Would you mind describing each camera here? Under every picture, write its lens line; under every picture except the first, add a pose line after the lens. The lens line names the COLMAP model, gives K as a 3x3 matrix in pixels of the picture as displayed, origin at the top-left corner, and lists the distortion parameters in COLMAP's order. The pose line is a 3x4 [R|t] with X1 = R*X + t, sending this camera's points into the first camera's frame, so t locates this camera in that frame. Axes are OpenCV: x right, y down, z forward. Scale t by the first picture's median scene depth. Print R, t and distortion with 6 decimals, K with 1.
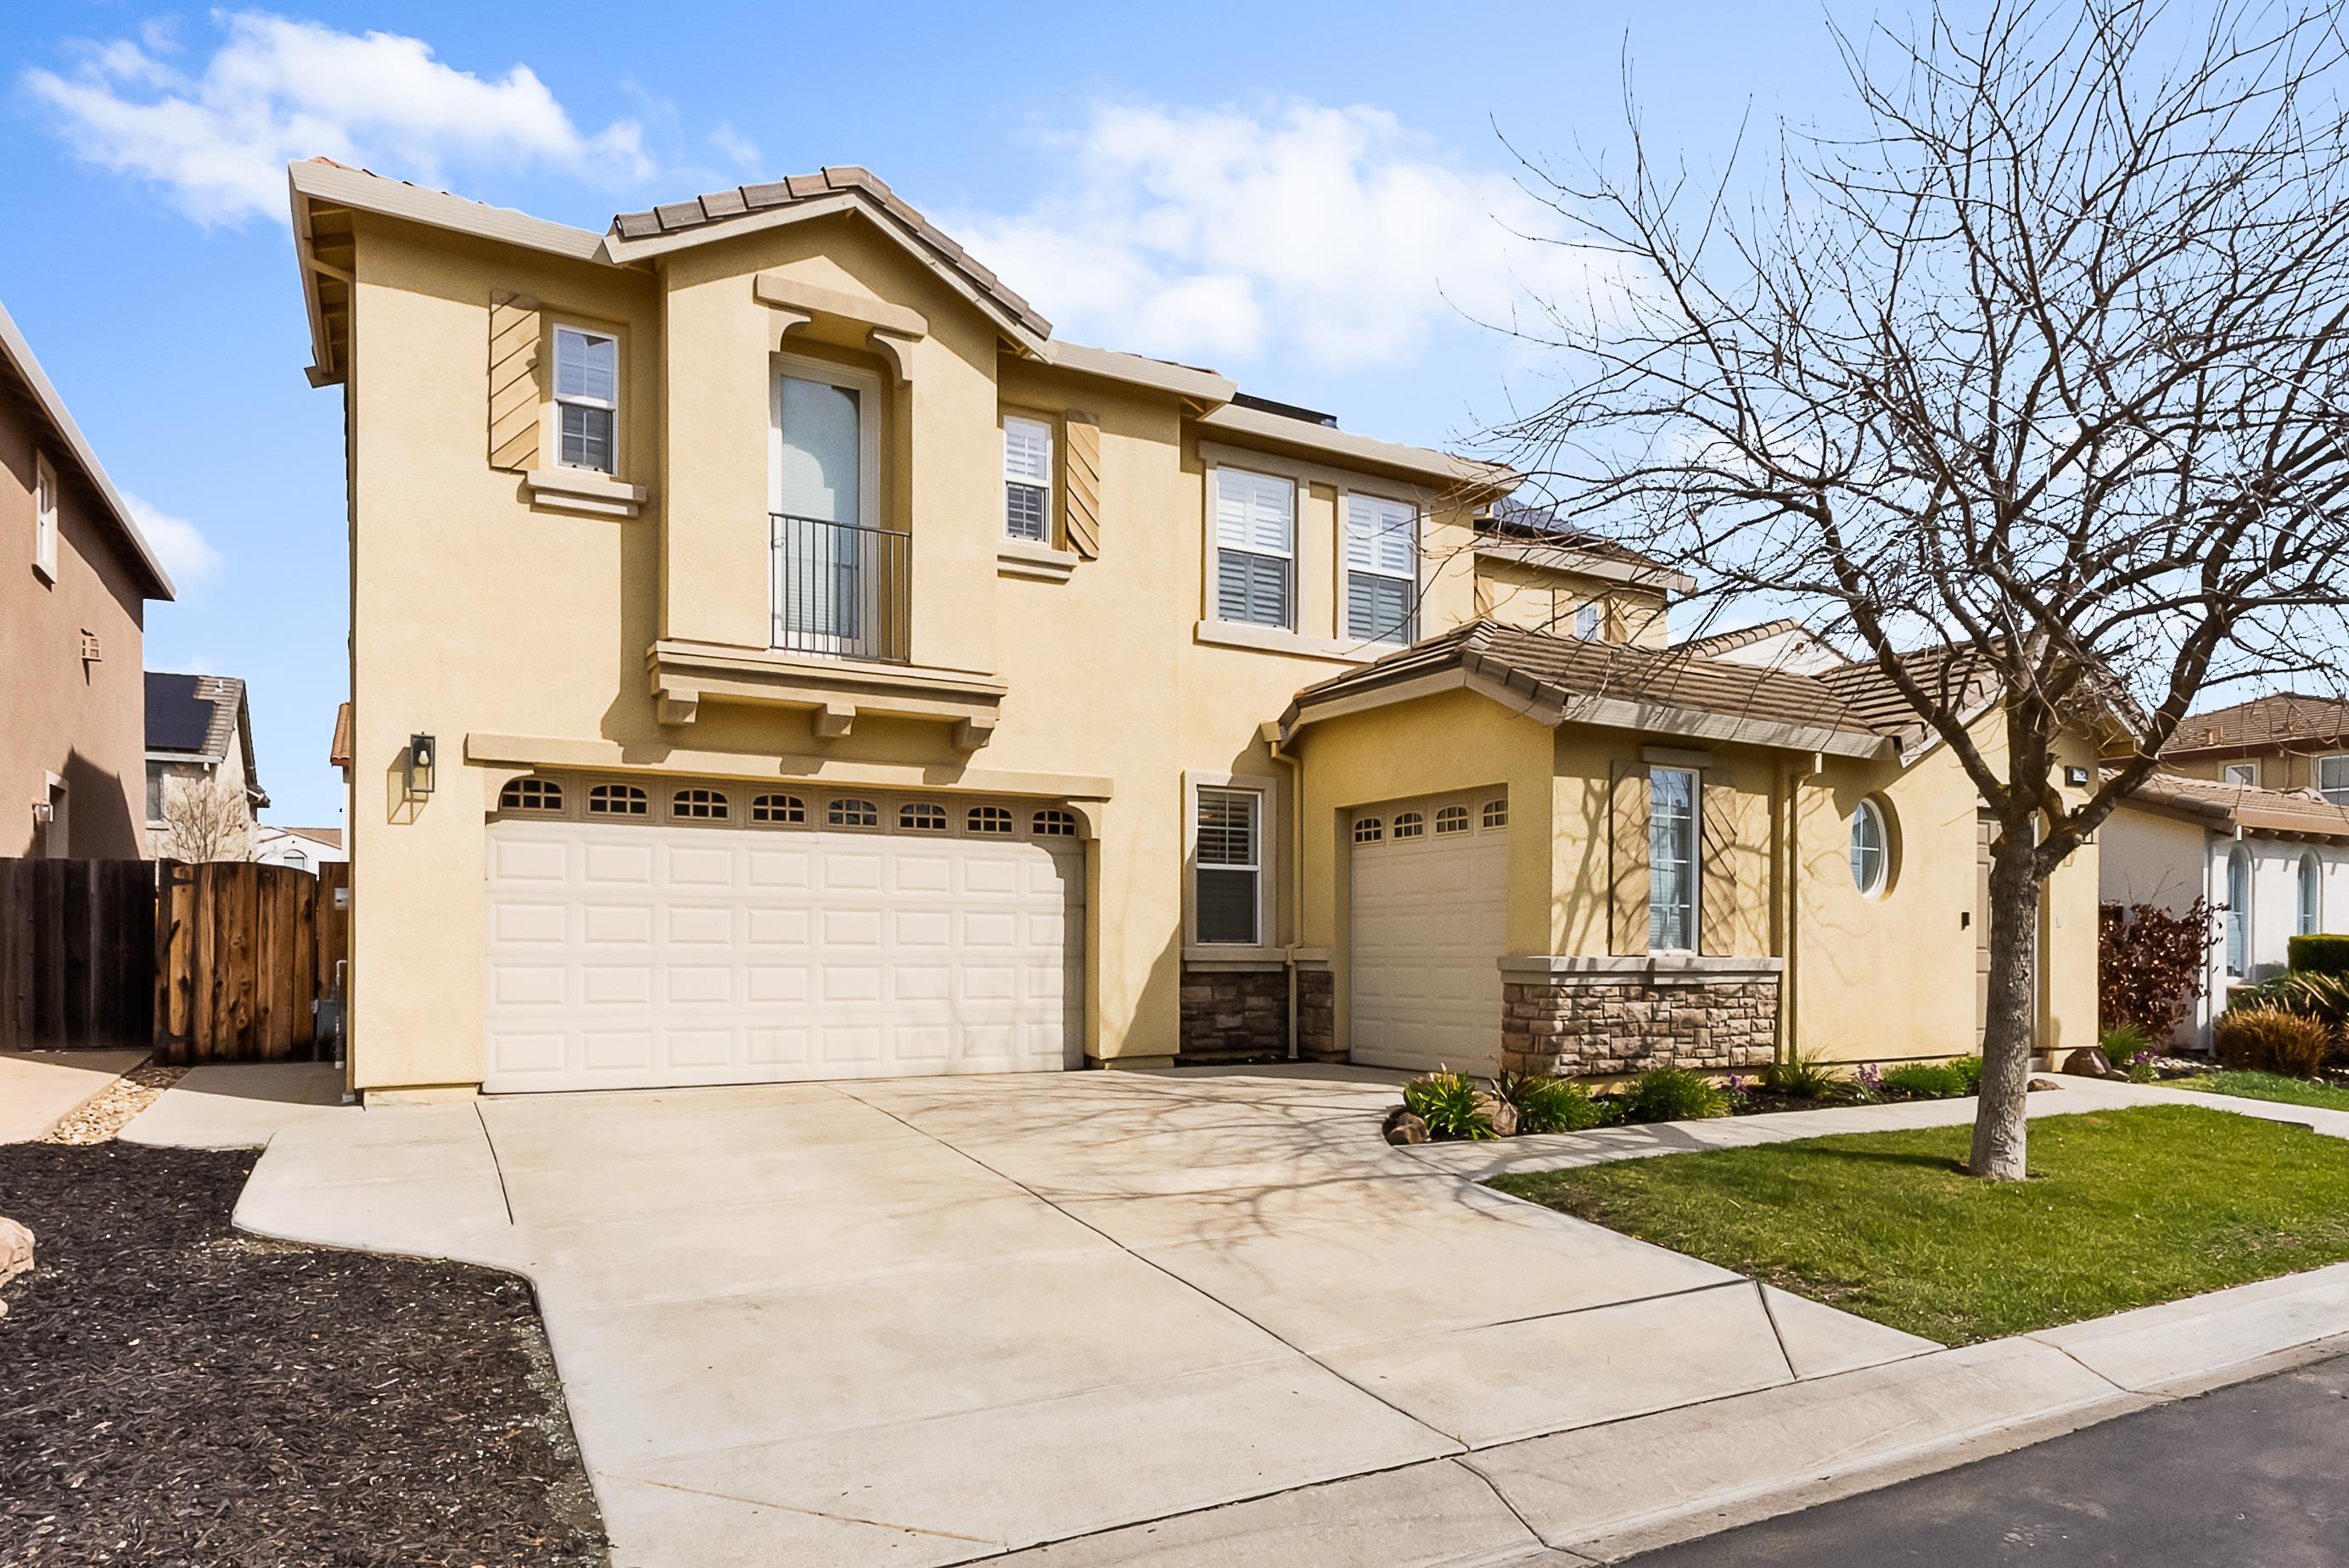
lens RADIAL K [[1405.8, 0, 1158.9], [0, 1405.8, 780.5], [0, 0, 1]] dist [-0.005626, -0.000198]
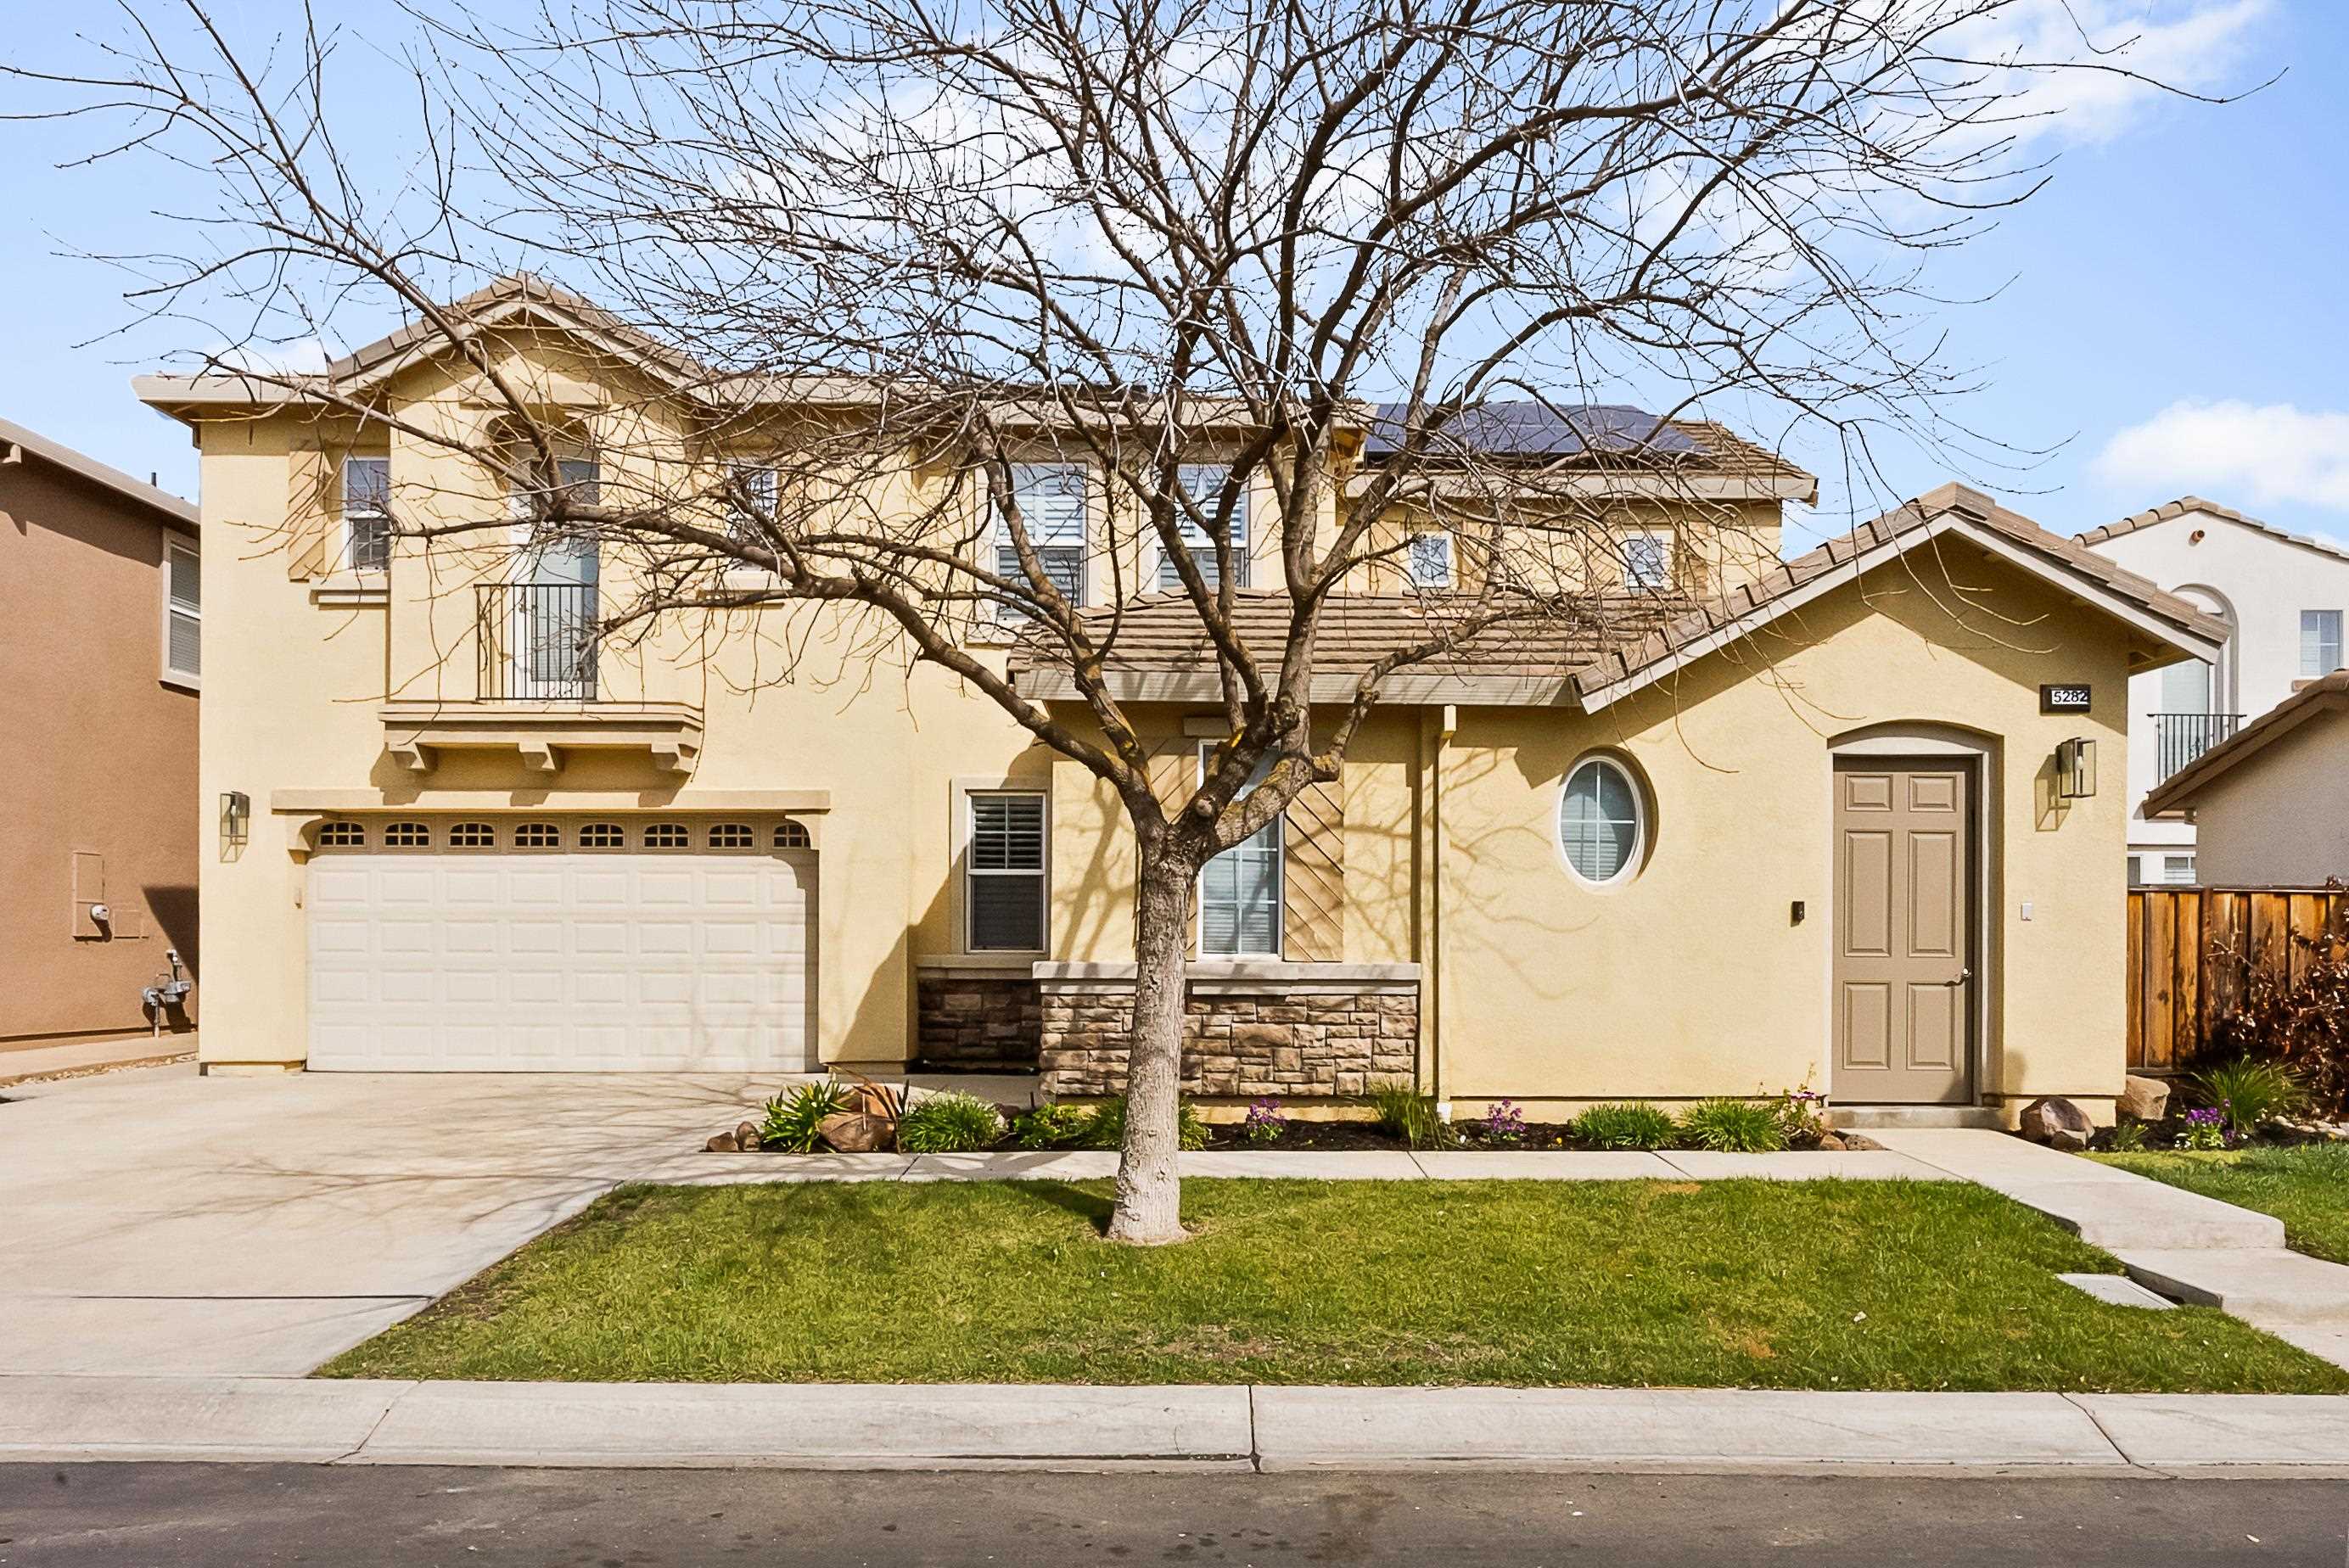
lens RADIAL K [[1405.8, 0, 1164.2], [0, 1405.8, 788.5], [0, 0, 1]] dist [-0.005626, -0.000198]
pose [[0.874884, -0.061898, -0.480362, 0.736797], [0.059379, 0.998026, -0.020456, 0.035468], [0.480680, -0.010627, 0.876832, 0.233237]]
